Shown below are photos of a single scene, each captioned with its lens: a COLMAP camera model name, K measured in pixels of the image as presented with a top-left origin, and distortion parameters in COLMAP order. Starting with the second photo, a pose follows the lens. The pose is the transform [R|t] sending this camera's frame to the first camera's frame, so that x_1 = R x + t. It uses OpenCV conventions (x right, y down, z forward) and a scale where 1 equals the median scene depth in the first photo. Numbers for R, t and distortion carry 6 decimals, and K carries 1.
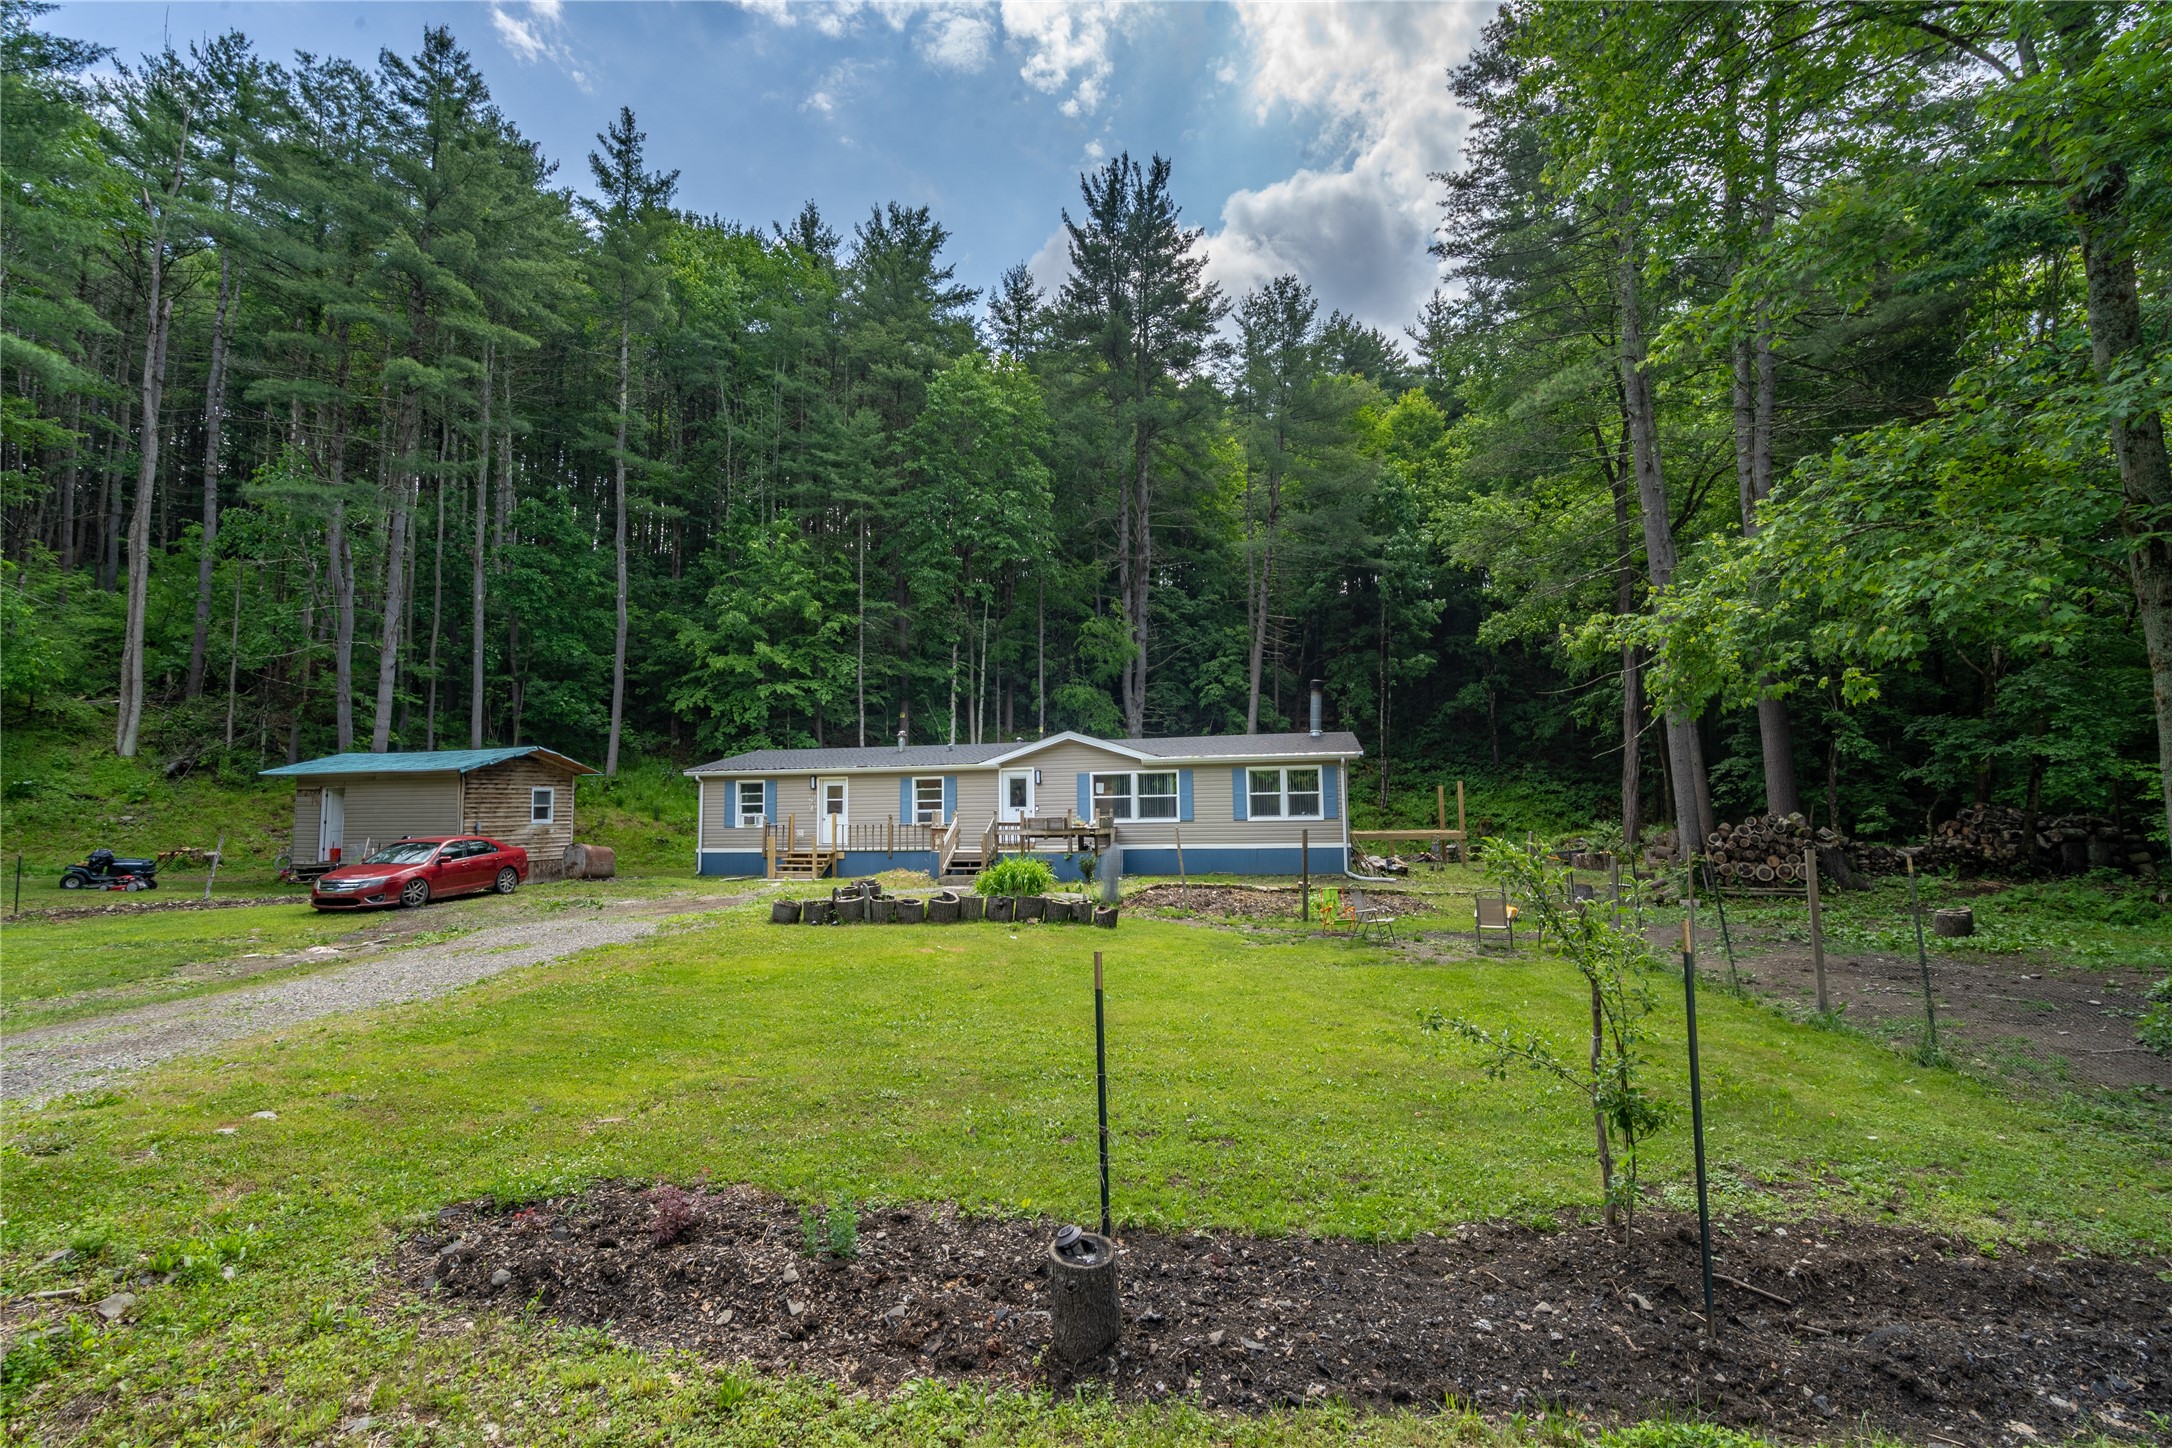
lens RADIAL K [[982.0, 0, 1080.7], [0, 982.0, 707.8], [0, 0, 1]] dist [-0.004211, 0.001025]
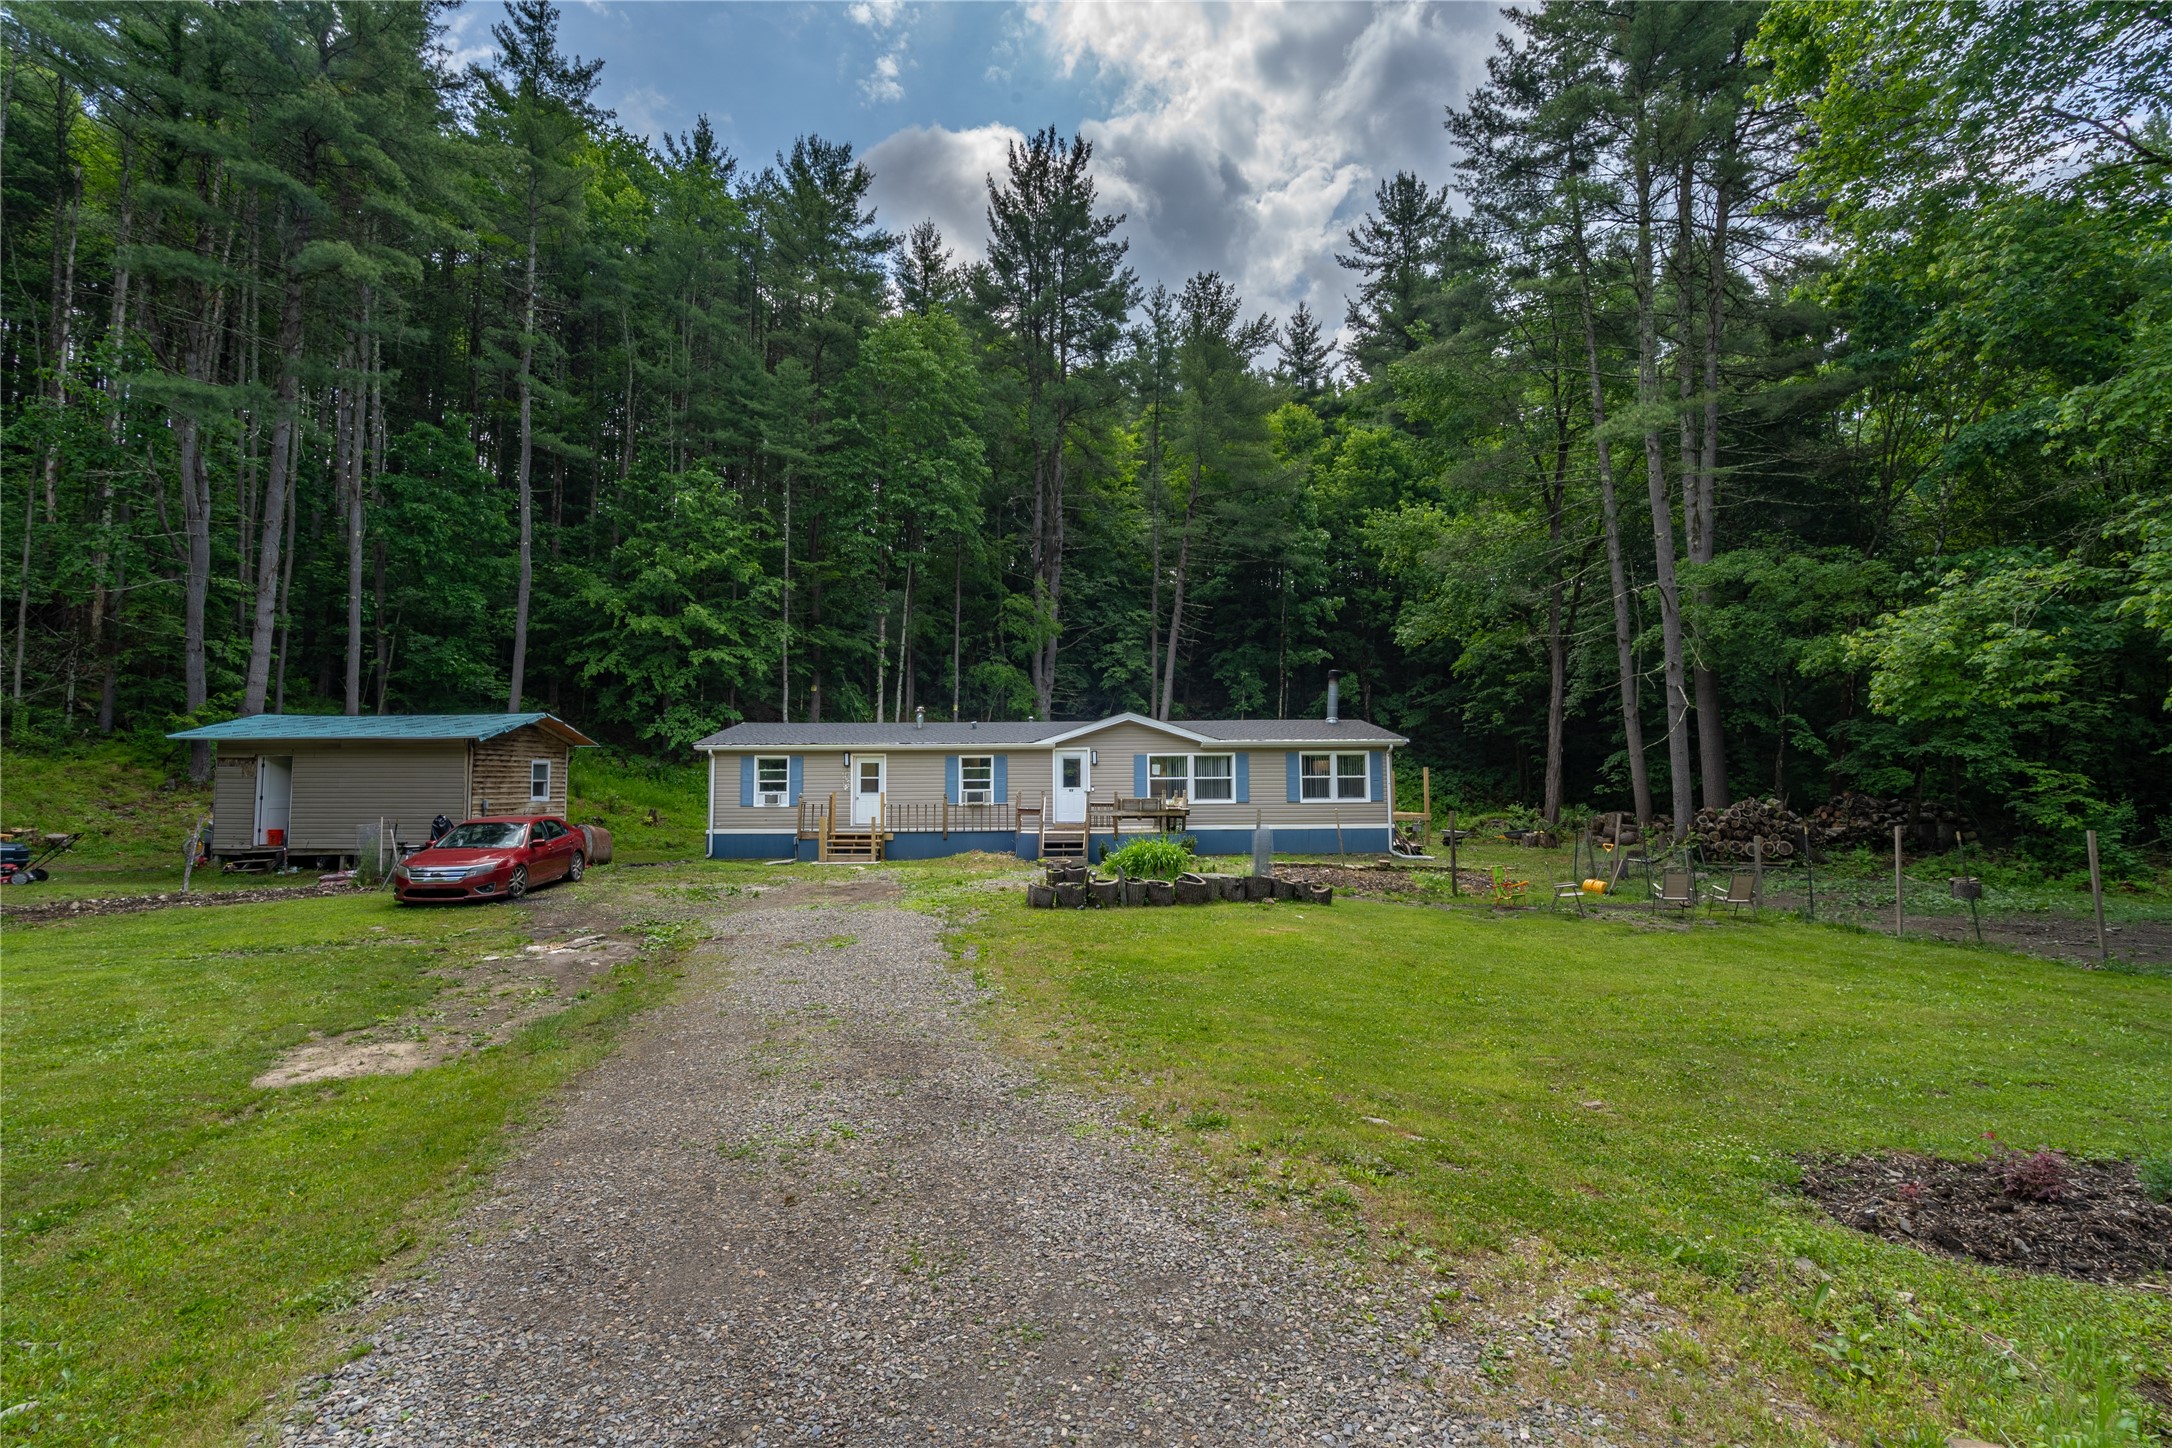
lens RADIAL K [[982.0, 0, 1082.6], [0, 982.0, 716.0], [0, 0, 1]] dist [-0.004211, 0.001025]
pose [[0.970764, 0.026693, 0.238545, -0.240035], [-0.033498, 0.999138, 0.024517, 0.003720], [-0.237685, -0.031791, 0.970822, 0.032041]]
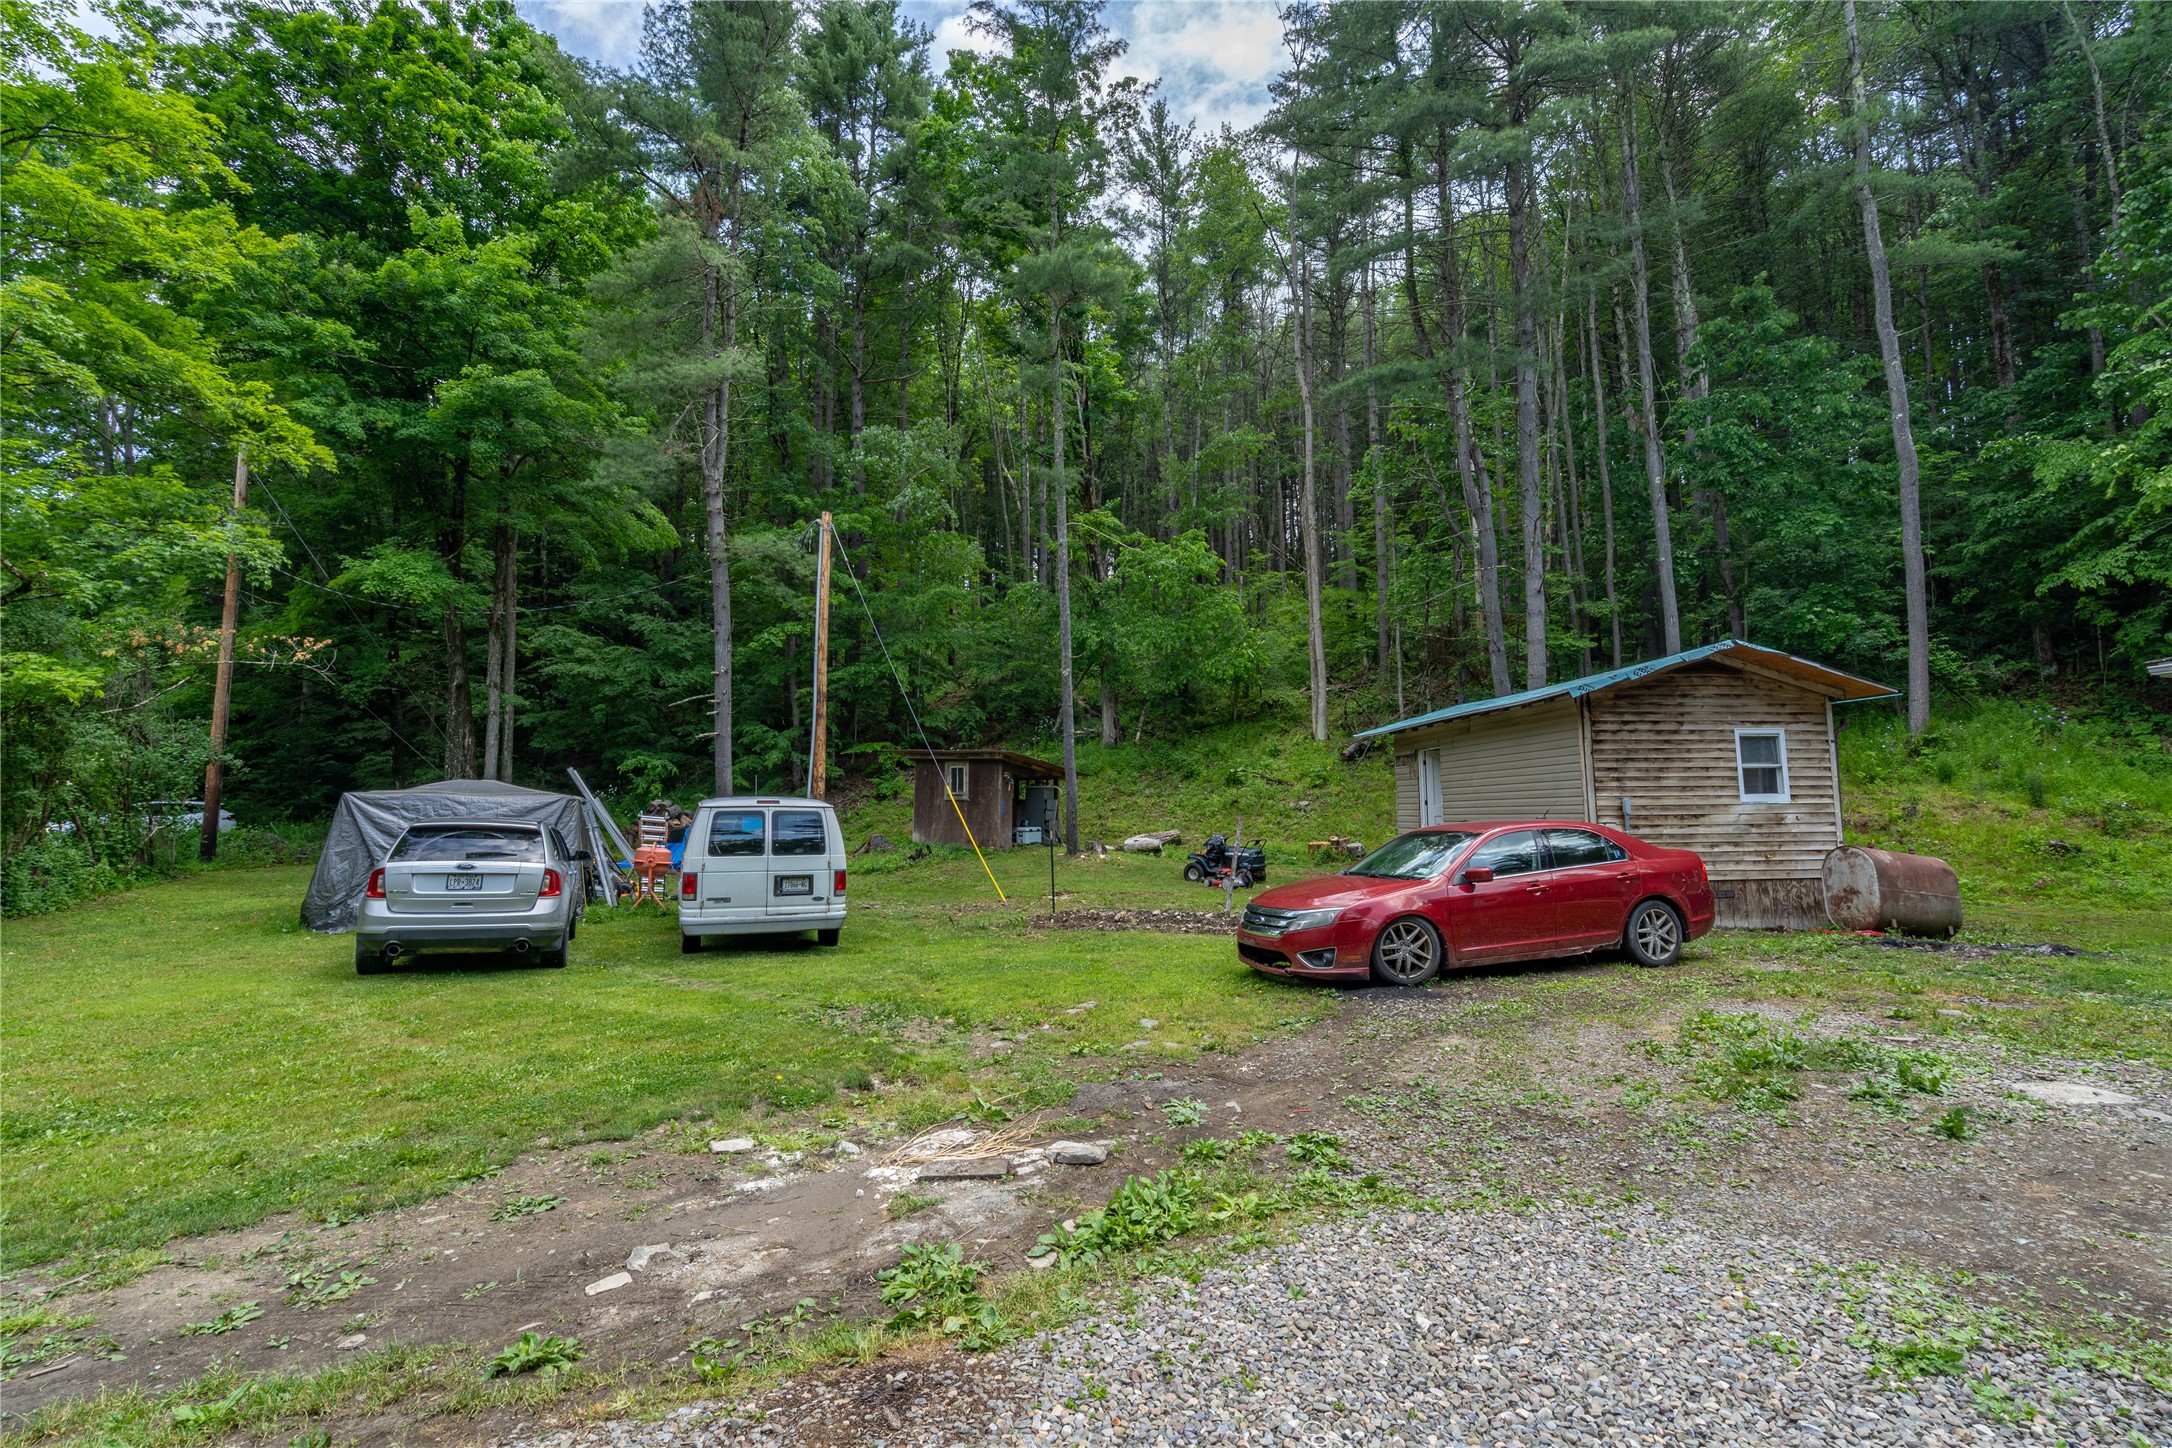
lens RADIAL K [[982.0, 0, 1100.1], [0, 982.0, 721.9], [0, 0, 1]] dist [-0.004211, 0.001025]
pose [[0.414713, -0.083012, -0.906158, -0.203862], [0.095153, 0.994327, -0.047541, 0.058234], [0.904964, -0.066508, 0.420259, 0.419063]]
